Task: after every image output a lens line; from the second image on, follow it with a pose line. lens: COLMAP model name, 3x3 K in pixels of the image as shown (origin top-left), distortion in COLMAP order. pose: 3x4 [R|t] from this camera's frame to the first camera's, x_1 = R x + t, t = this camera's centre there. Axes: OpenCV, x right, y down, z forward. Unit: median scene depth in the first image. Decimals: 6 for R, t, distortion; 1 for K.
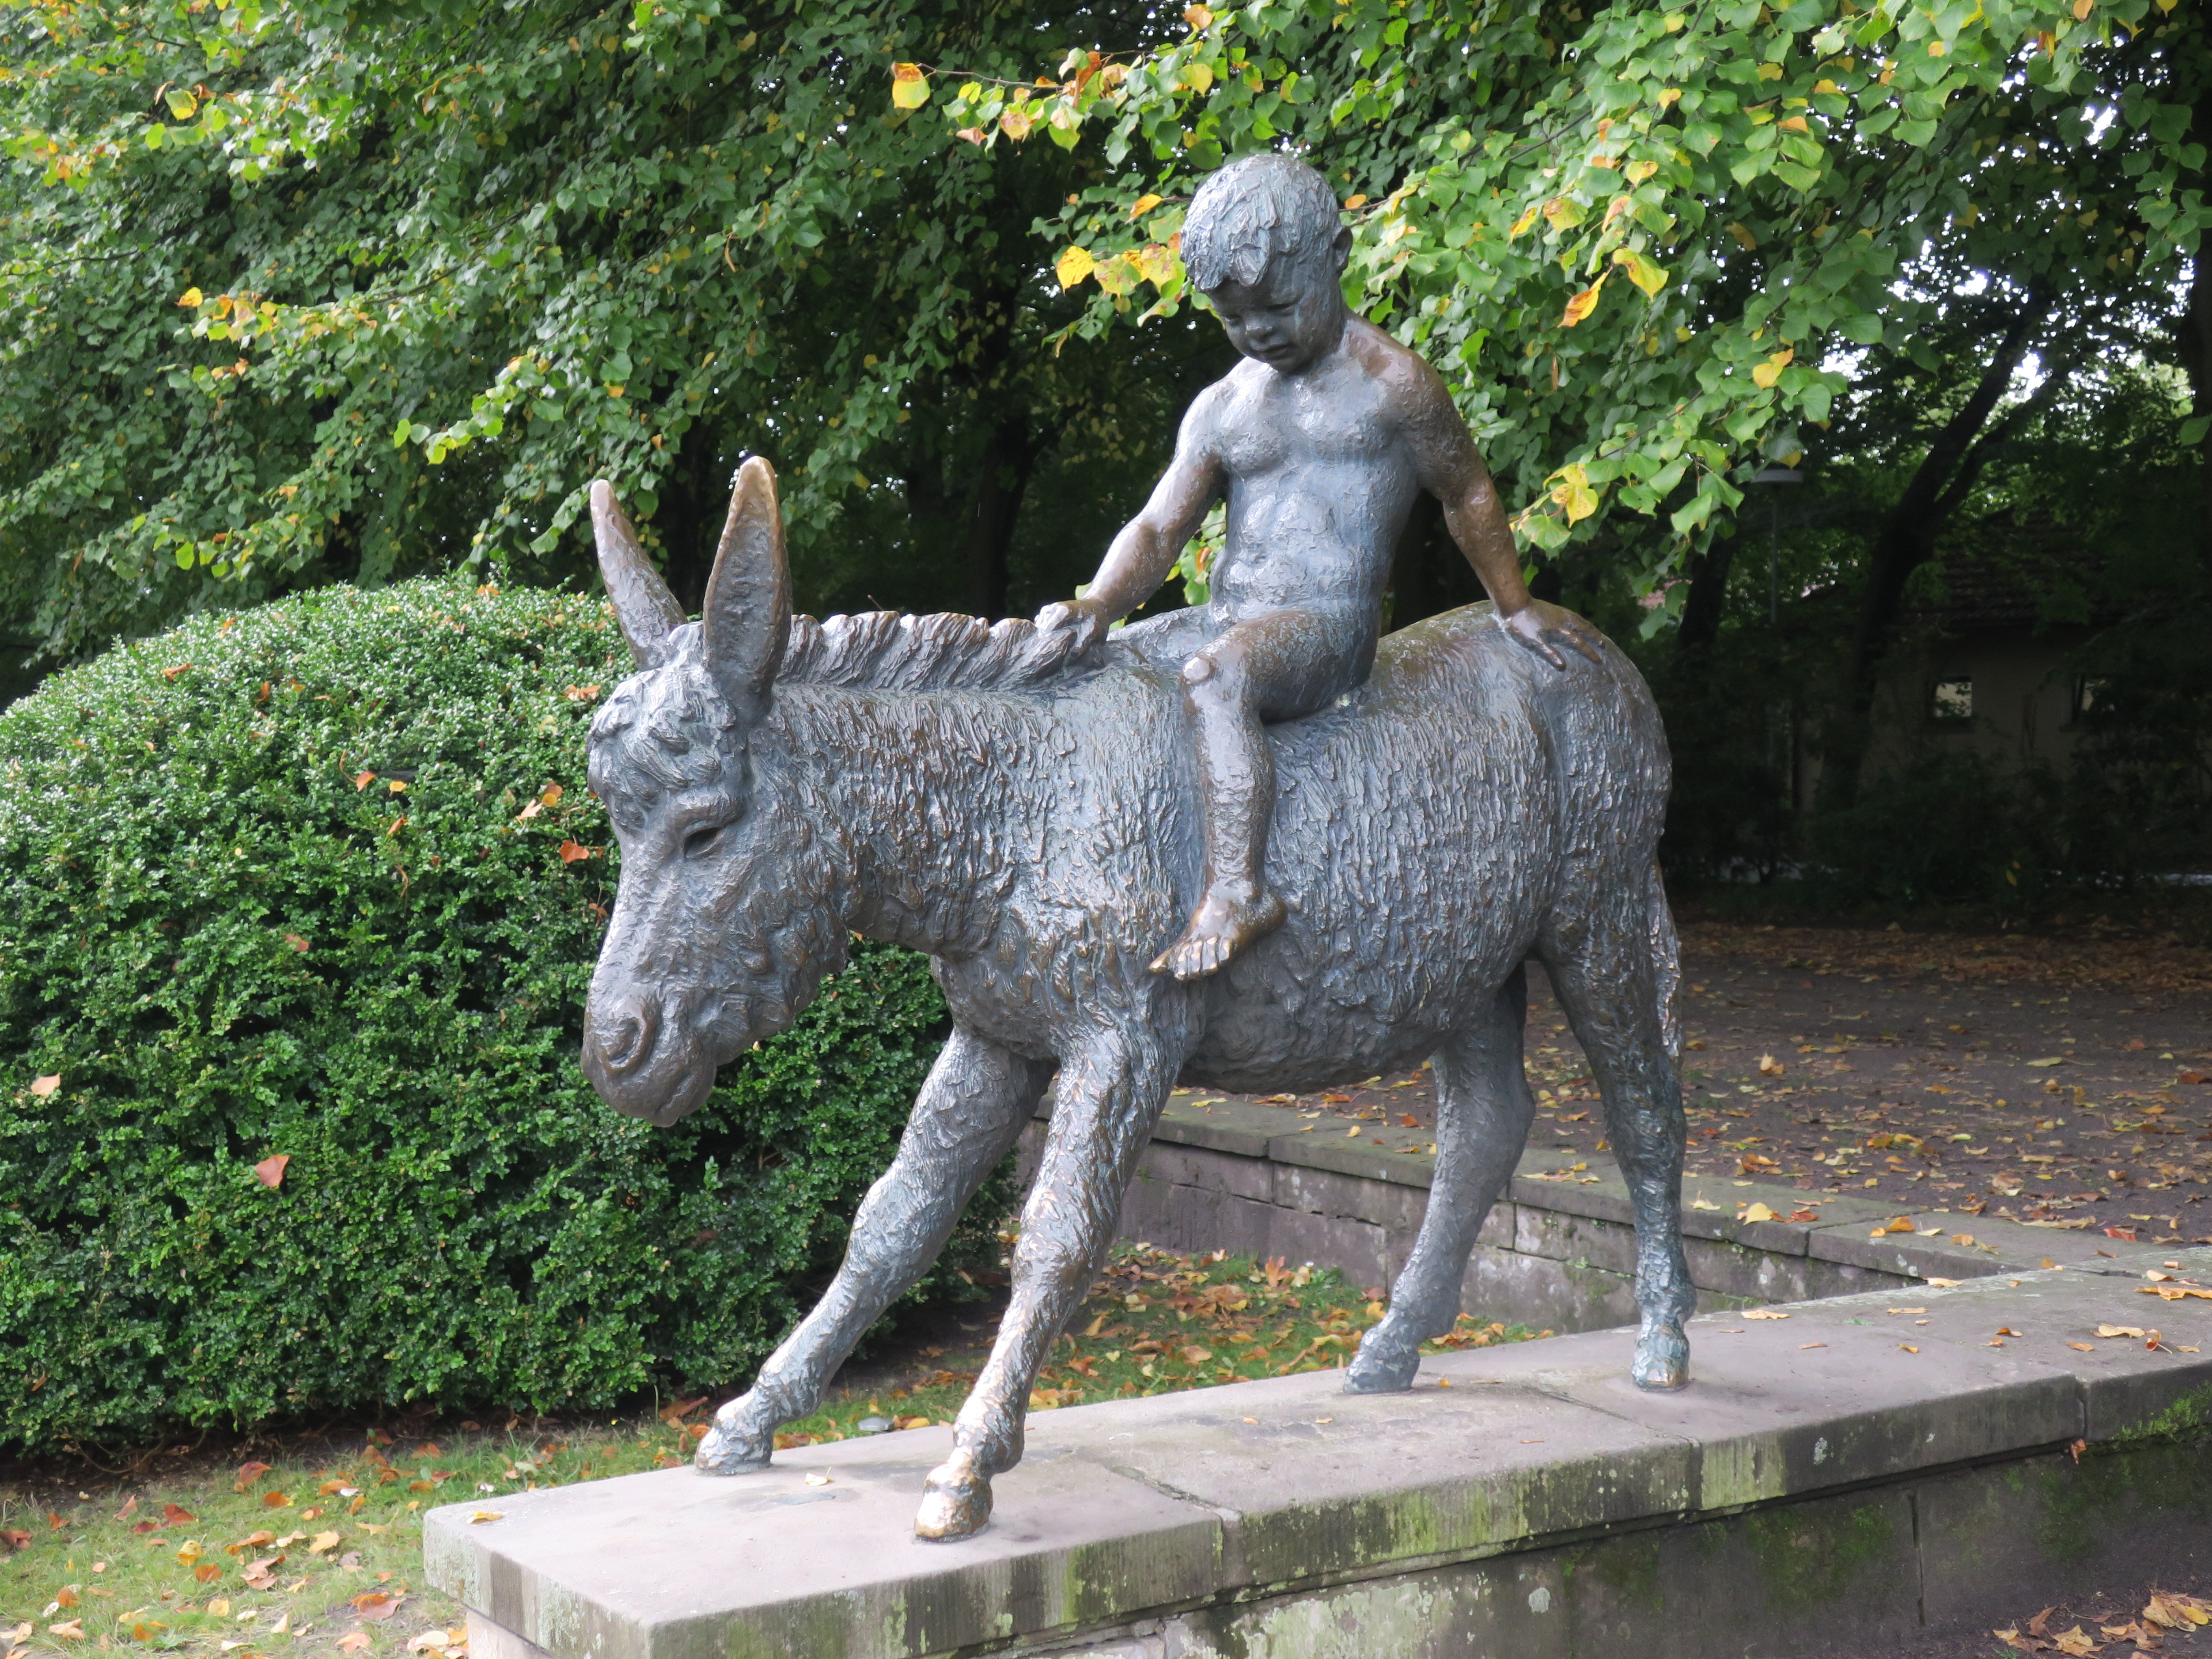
lens RADIAL K [[3254.5, 0, 1109.8], [0, 3254.5, 840.1], [0, 0, 1]] dist [0.036476, 0.000000]
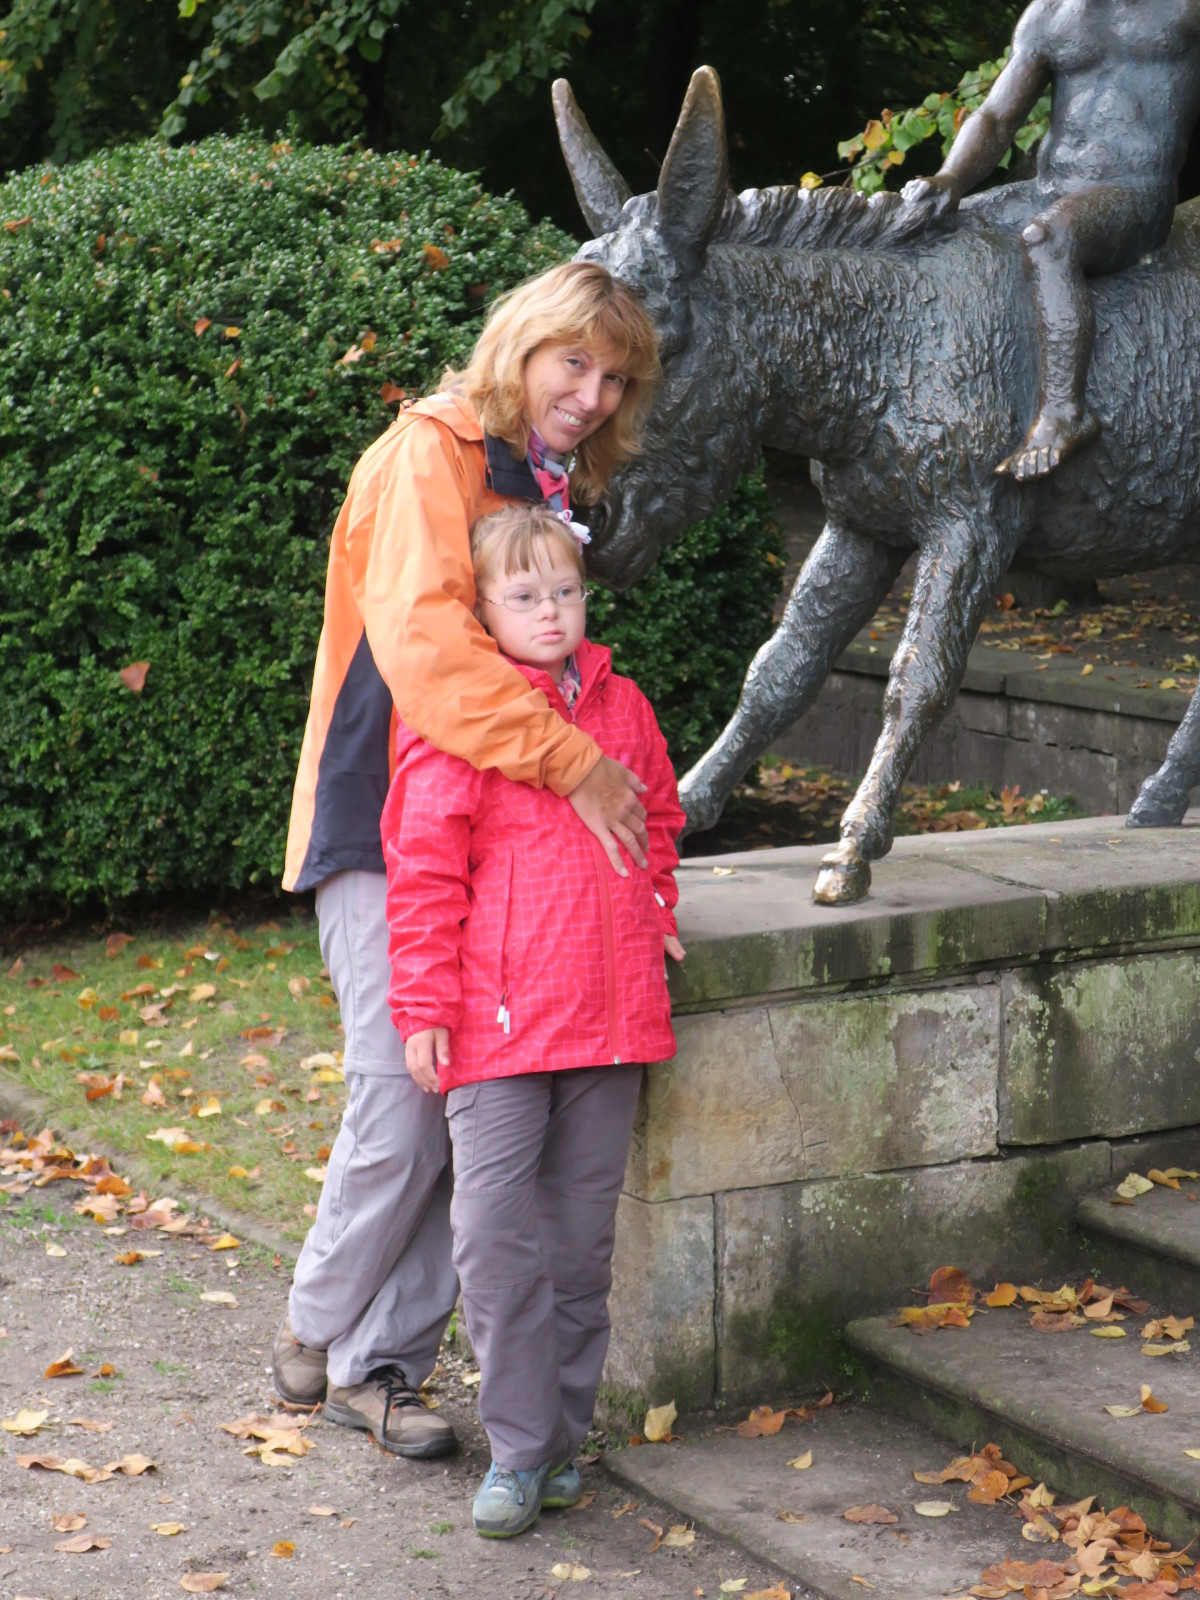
lens RADIAL K [[3609.1, 0, 599.4], [0, 3609.1, 808.9], [0, 0, 1]] dist [0.002162, 0.000000]
pose [[0.999052, 0.011329, -0.042035, -0.044642], [-0.006627, 0.993872, 0.110341, 0.008686], [0.043027, -0.109958, 0.993004, -0.230825]]
